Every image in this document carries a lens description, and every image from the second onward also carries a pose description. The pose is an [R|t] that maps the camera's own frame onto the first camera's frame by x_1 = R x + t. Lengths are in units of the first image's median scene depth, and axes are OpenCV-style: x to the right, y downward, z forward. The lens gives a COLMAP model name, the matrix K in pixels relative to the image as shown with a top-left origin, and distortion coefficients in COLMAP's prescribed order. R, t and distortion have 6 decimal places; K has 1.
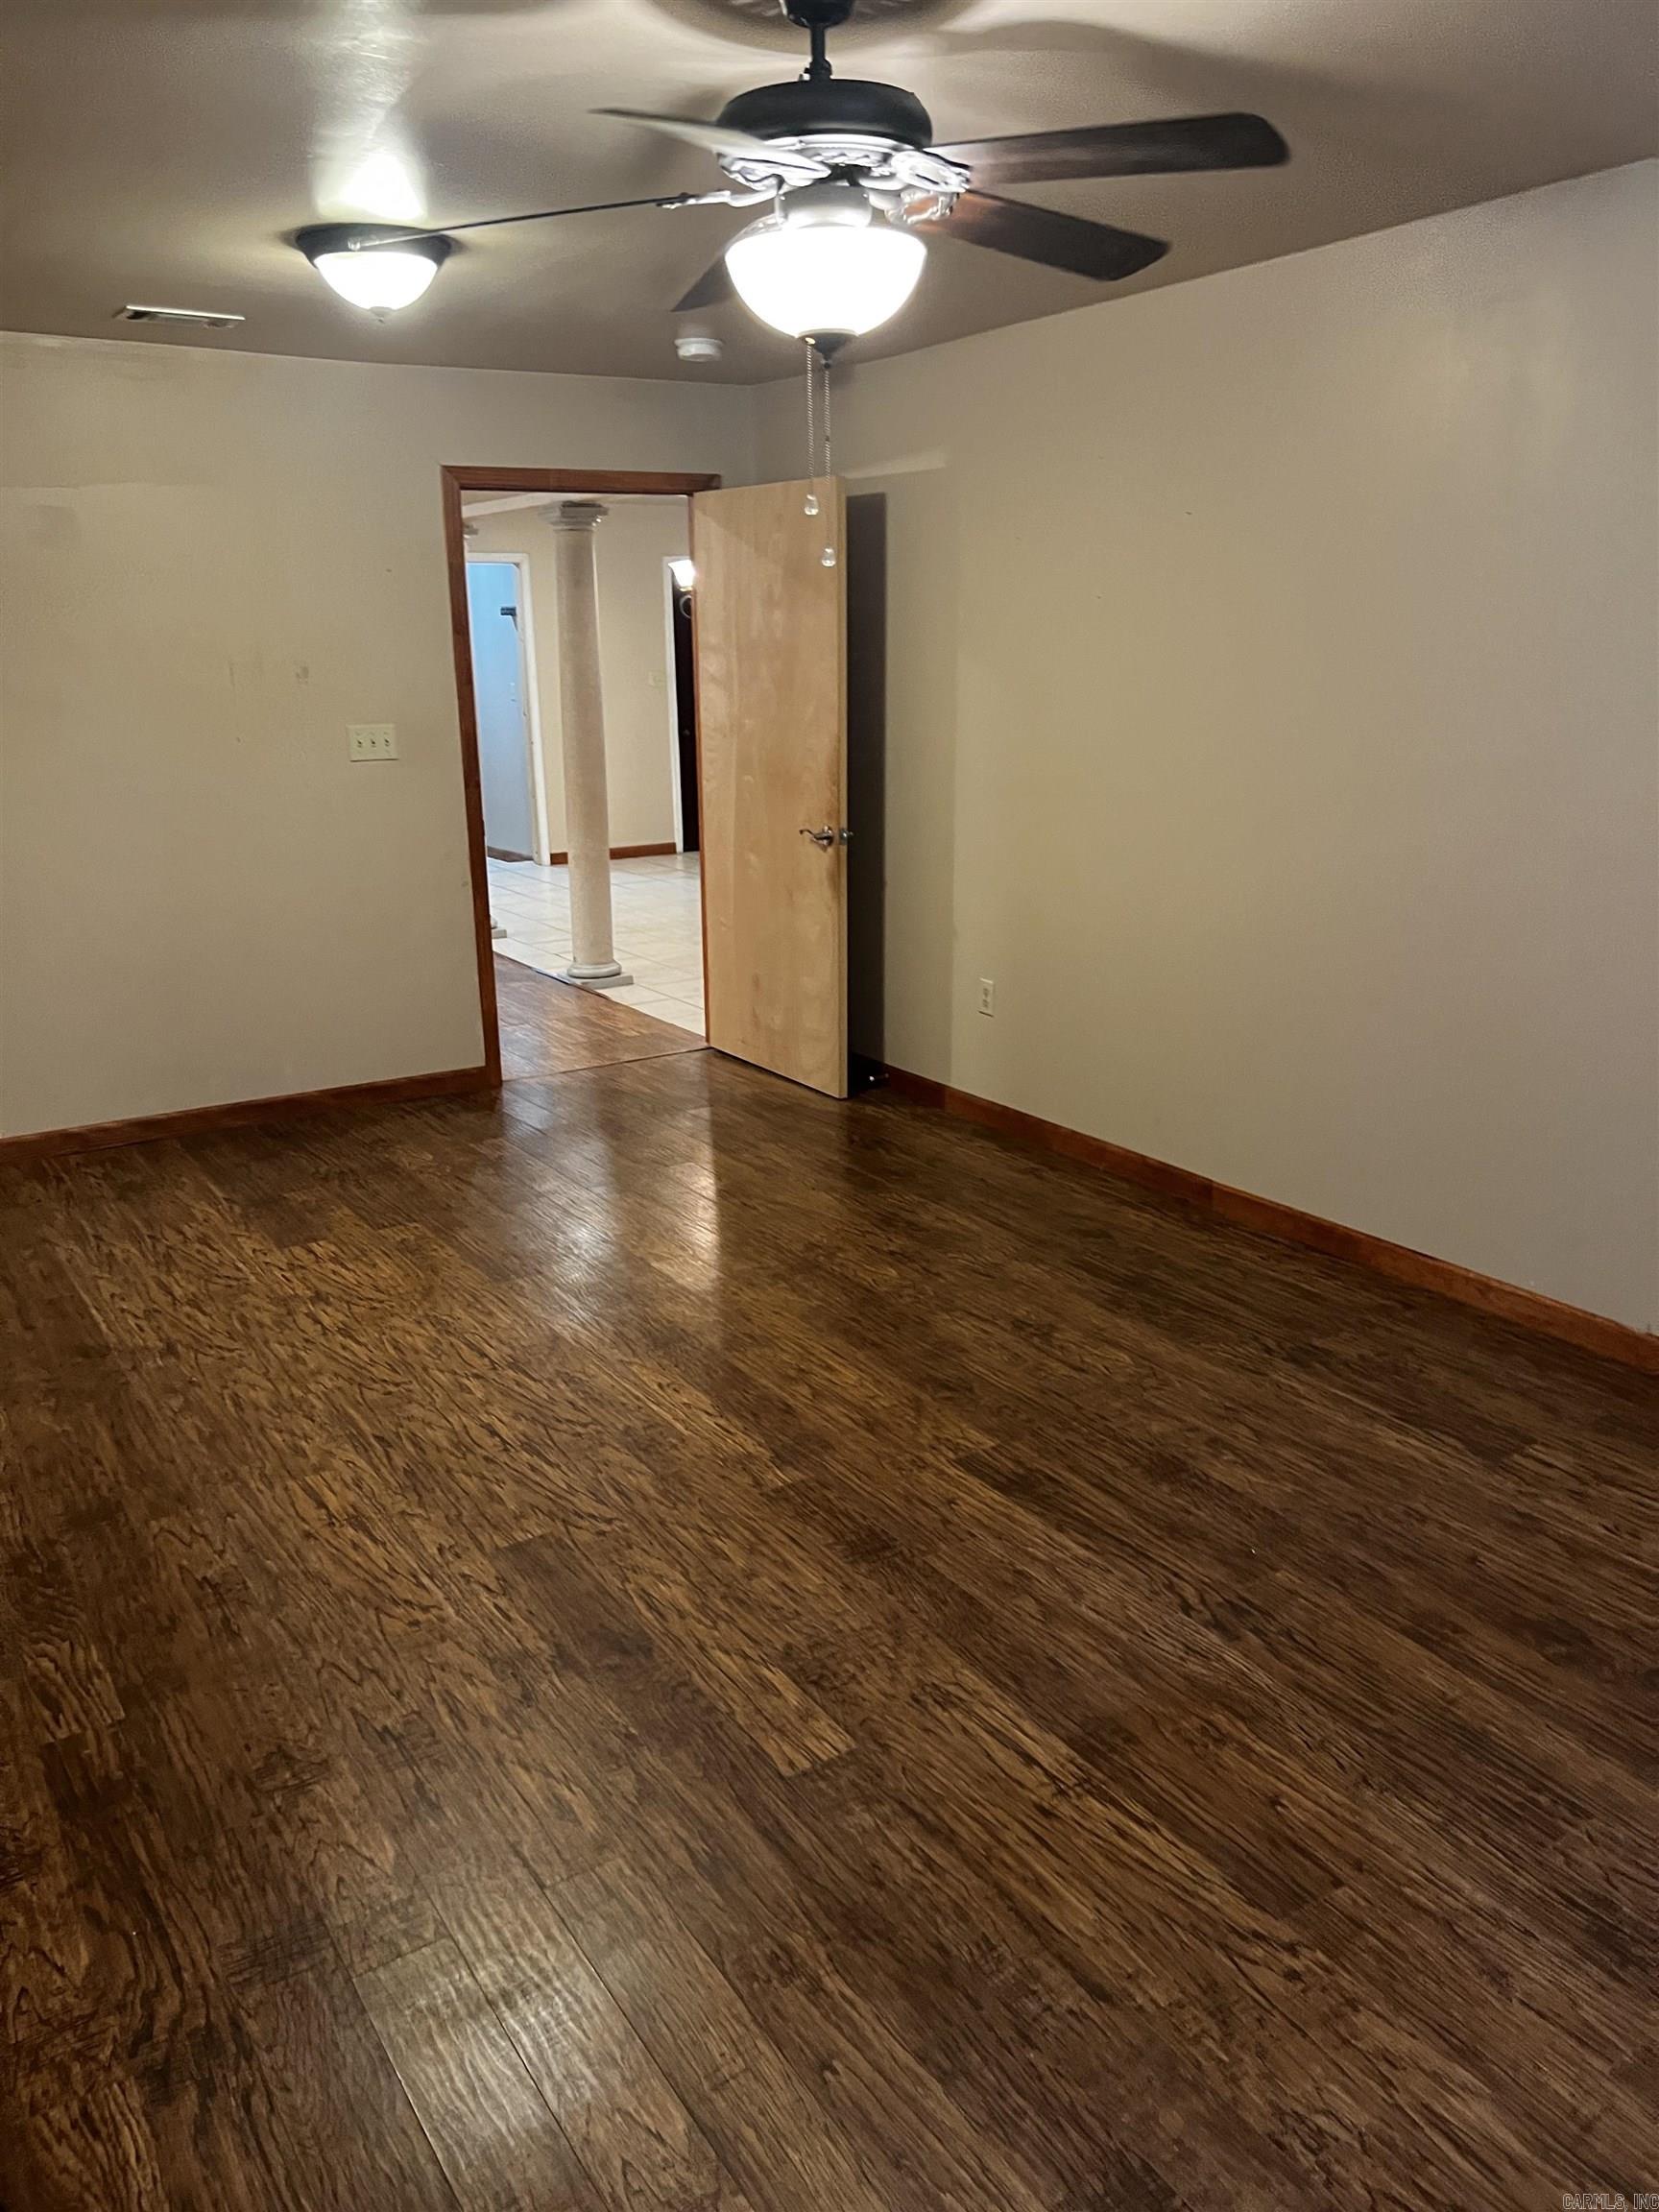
lens RADIAL K [[1678.6, 0, 825.9], [0, 1678.6, 1110.2], [0, 0, 1]] dist [0.030743, -0.031861]
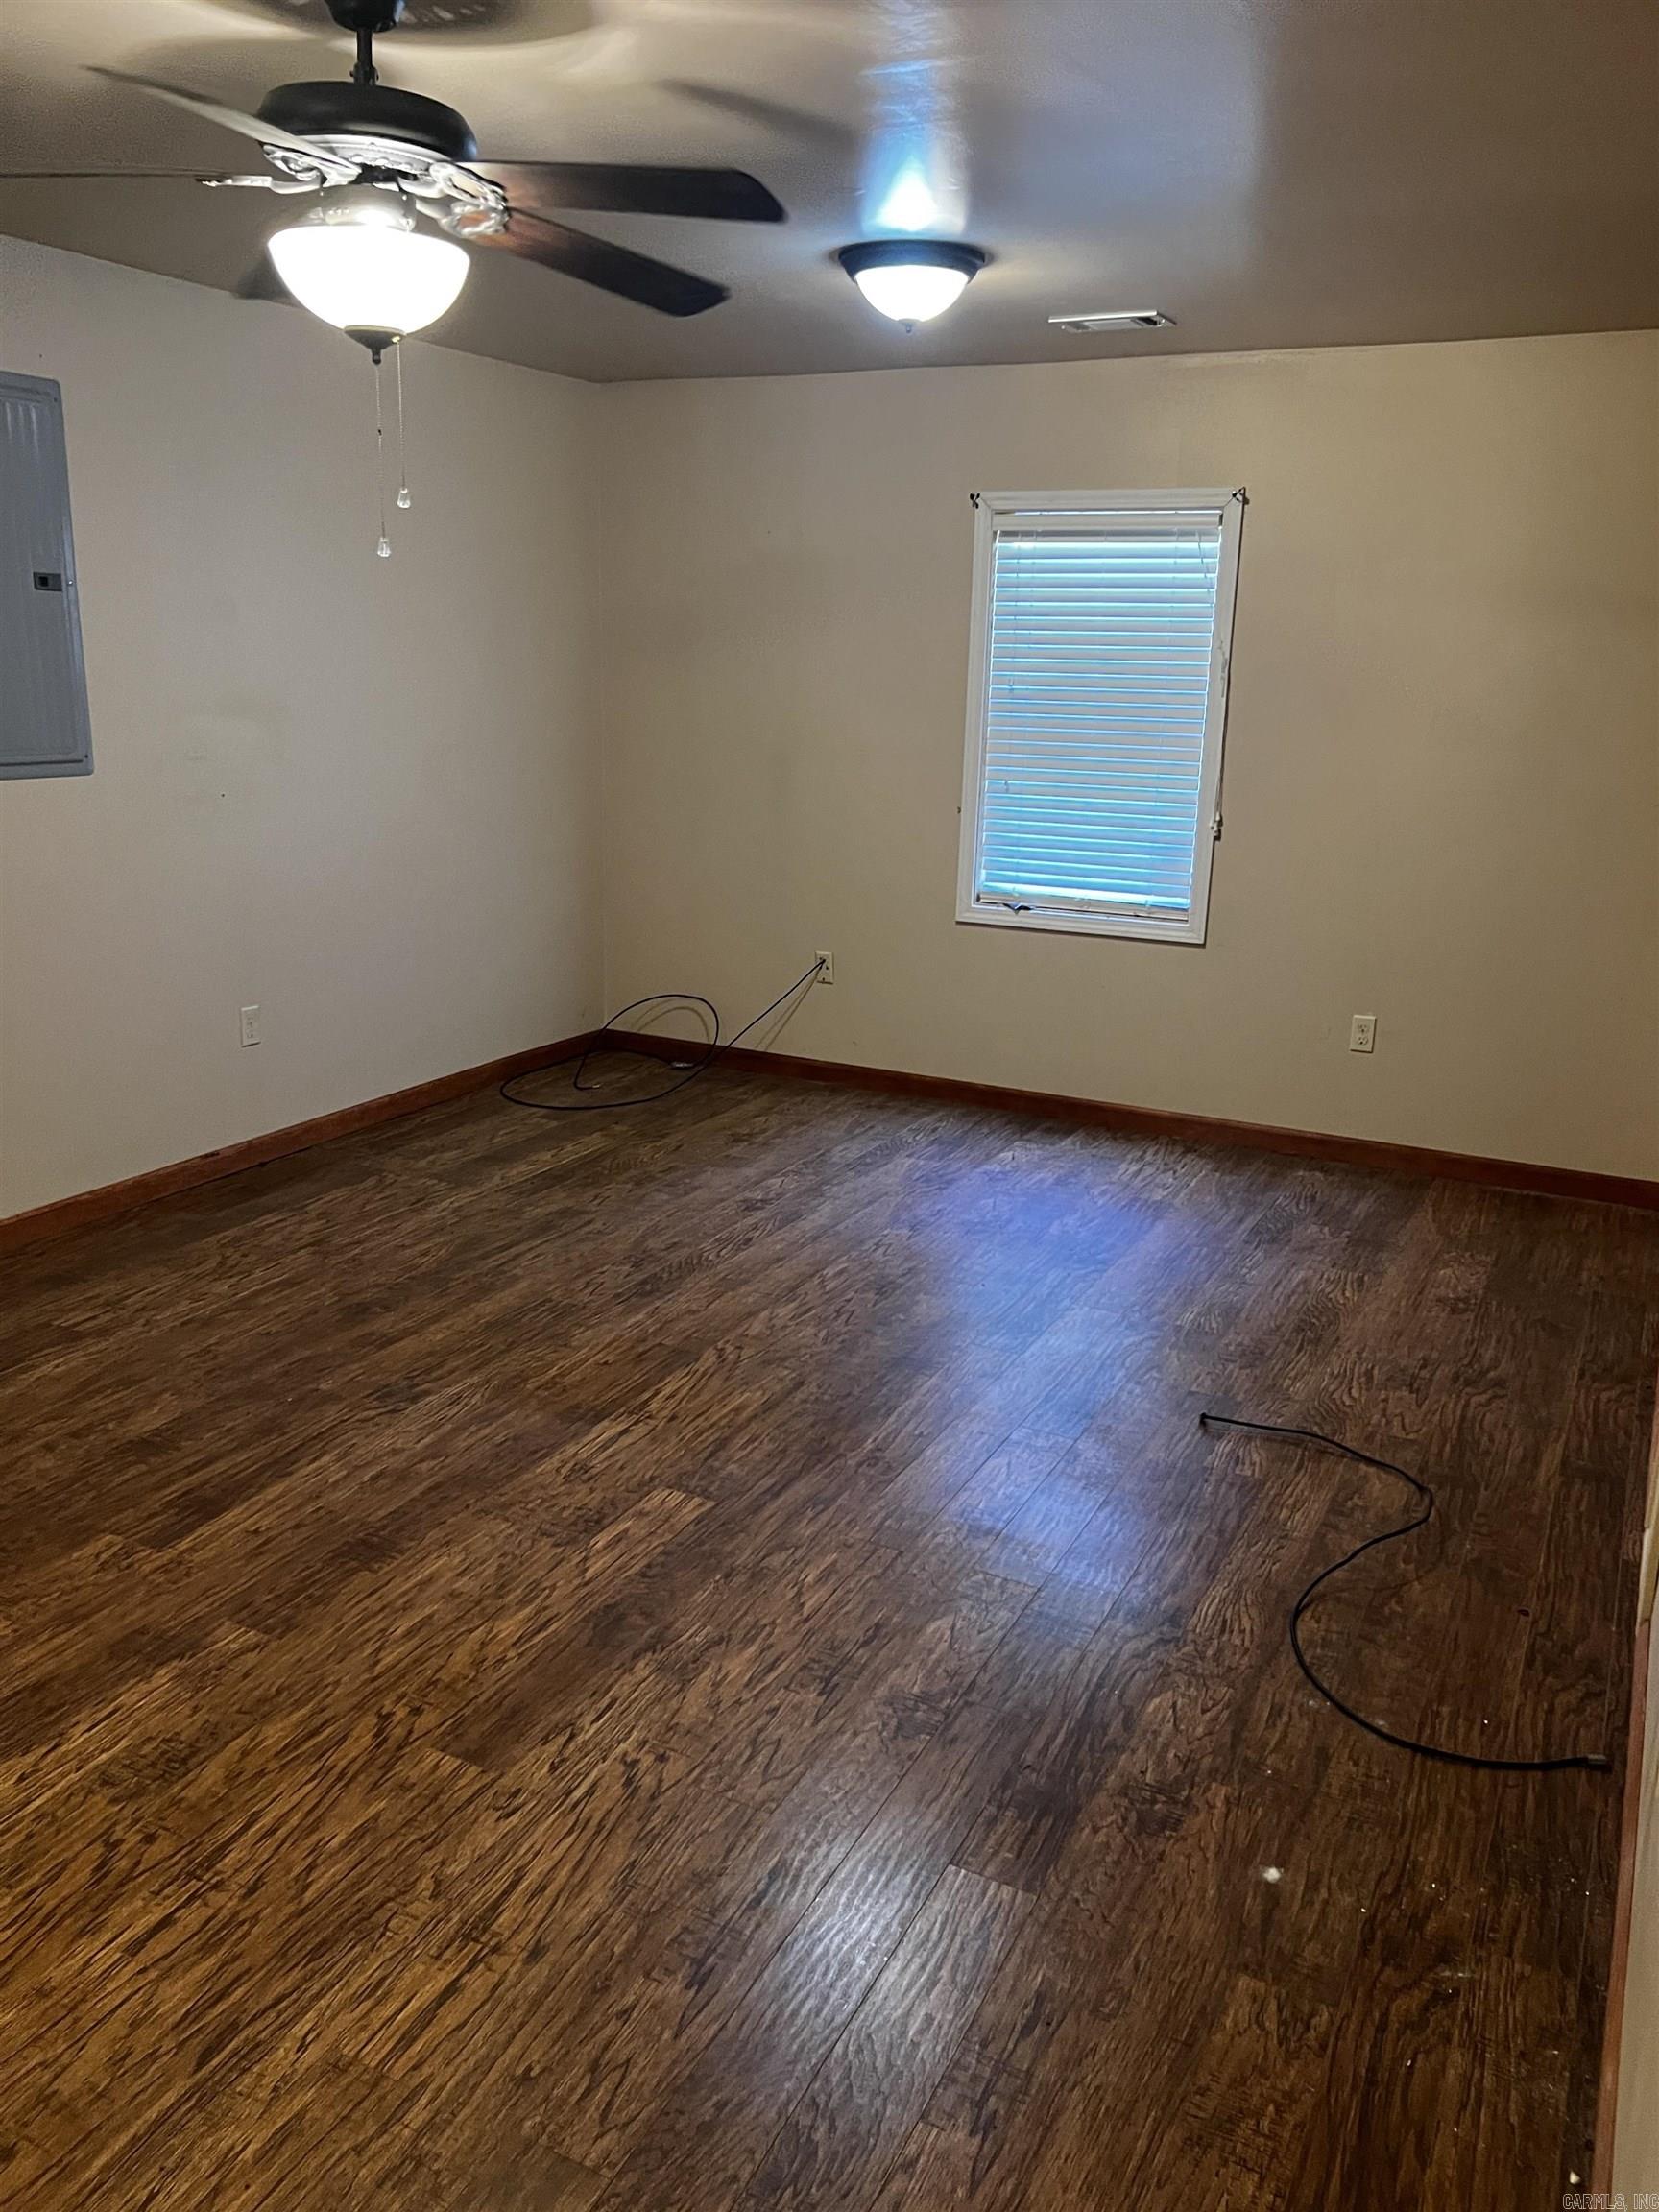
lens RADIAL K [[1678.6, 0, 829.3], [0, 1678.6, 1110.9], [0, 0, 1]] dist [0.030743, -0.031861]
pose [[-0.505694, -0.229441, 0.831643, -0.986815], [0.221477, 0.897152, 0.382186, -0.326087], [-0.833799, 0.377459, -0.402869, 1.215333]]
